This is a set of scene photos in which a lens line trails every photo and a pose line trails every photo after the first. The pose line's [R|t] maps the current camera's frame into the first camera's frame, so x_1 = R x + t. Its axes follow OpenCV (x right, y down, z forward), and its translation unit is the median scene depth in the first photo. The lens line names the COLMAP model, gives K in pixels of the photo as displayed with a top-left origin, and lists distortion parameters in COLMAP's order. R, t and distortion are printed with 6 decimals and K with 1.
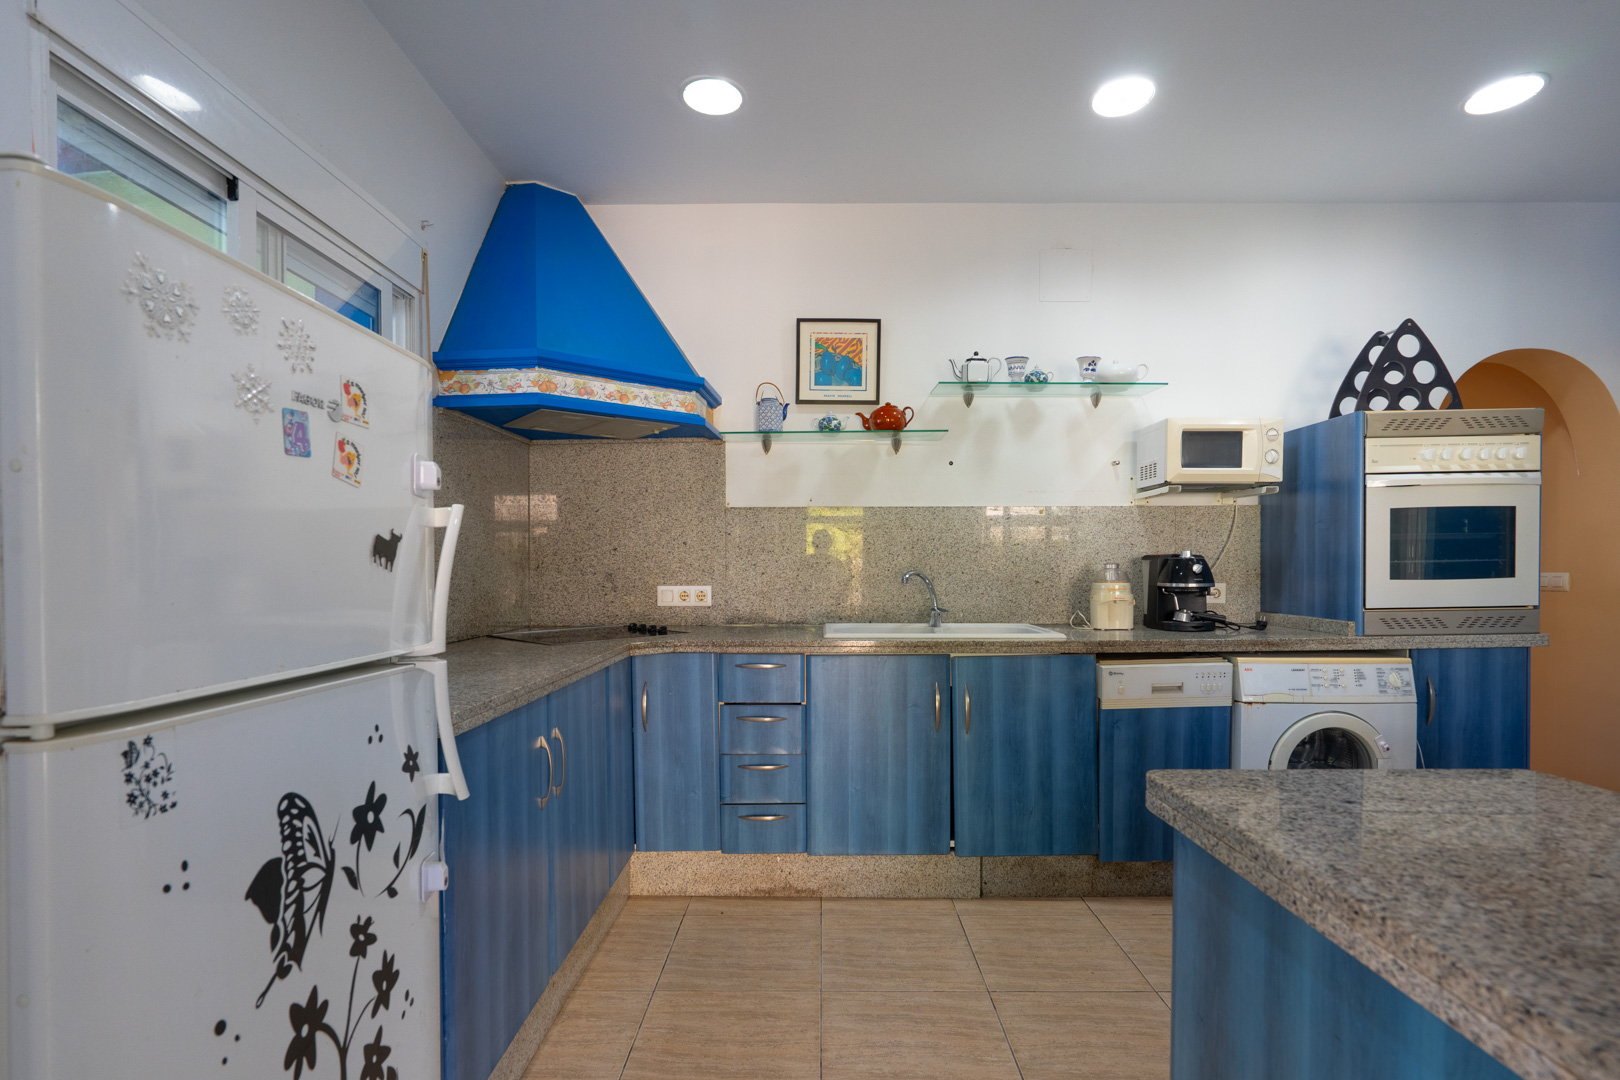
lens RADIAL K [[740.9, 0, 849.8], [0, 740.9, 576.6], [0, 0, 1]] dist [-0.004989, 0.002317]
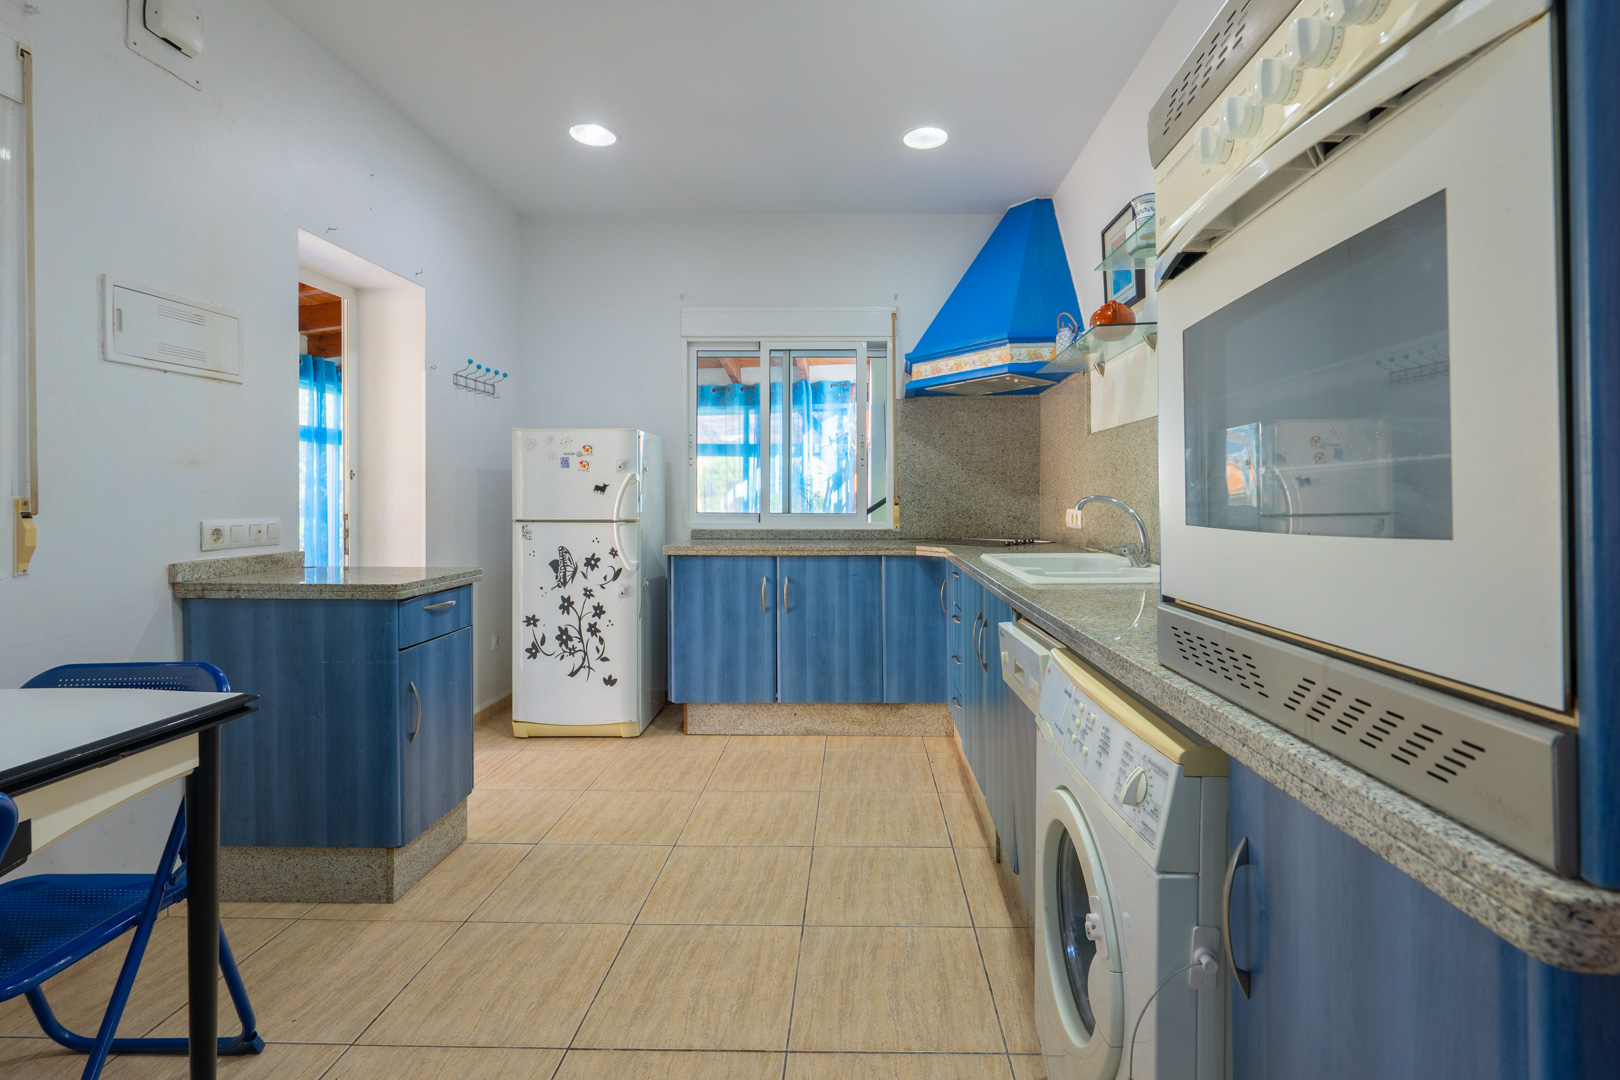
lens RADIAL K [[740.9, 0, 812.0], [0, 740.9, 500.1], [0, 0, 1]] dist [-0.004989, 0.002317]
pose [[-0.040997, 0.008237, -0.999125, 0.983836], [-0.010372, 0.999909, 0.008669, -0.008295], [0.999105, 0.010719, -0.040908, 0.740165]]
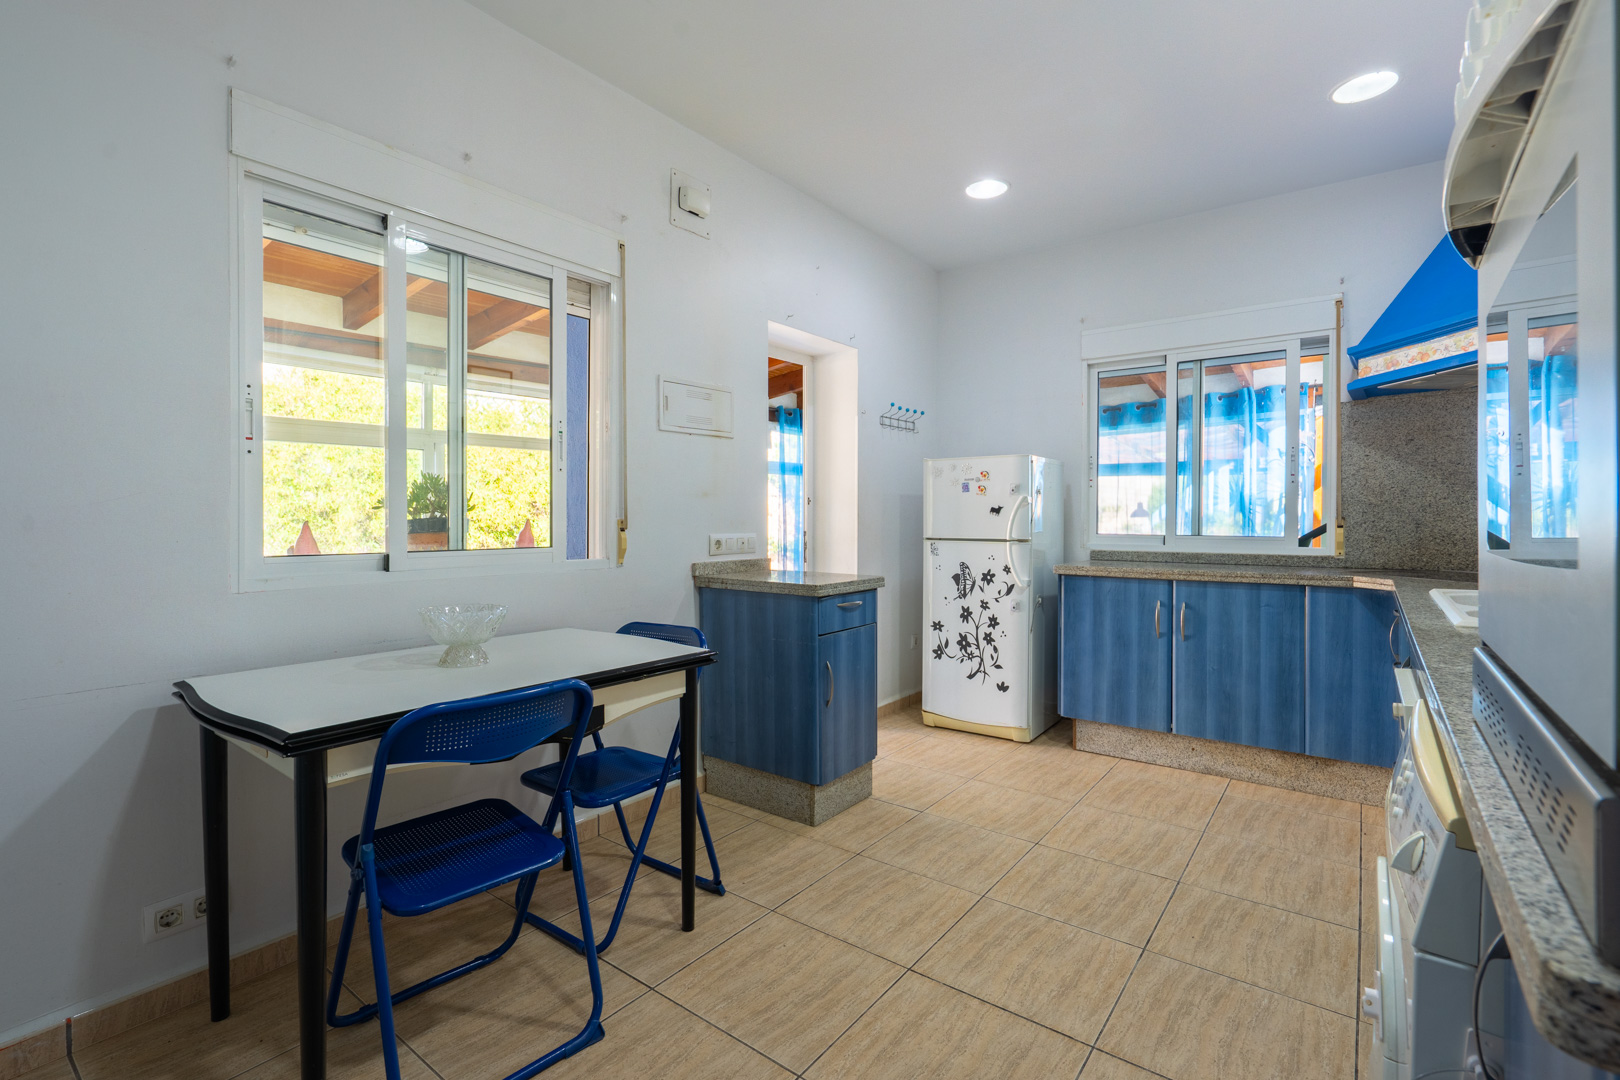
lens RADIAL K [[740.9, 0, 812.1], [0, 740.9, 528.4], [0, 0, 1]] dist [-0.004989, 0.002317]
pose [[-0.624588, 0.014926, -0.780812, 1.027529], [-0.005426, 0.999710, 0.023451, -0.010150], [0.780936, 0.018884, -0.624326, 0.916658]]
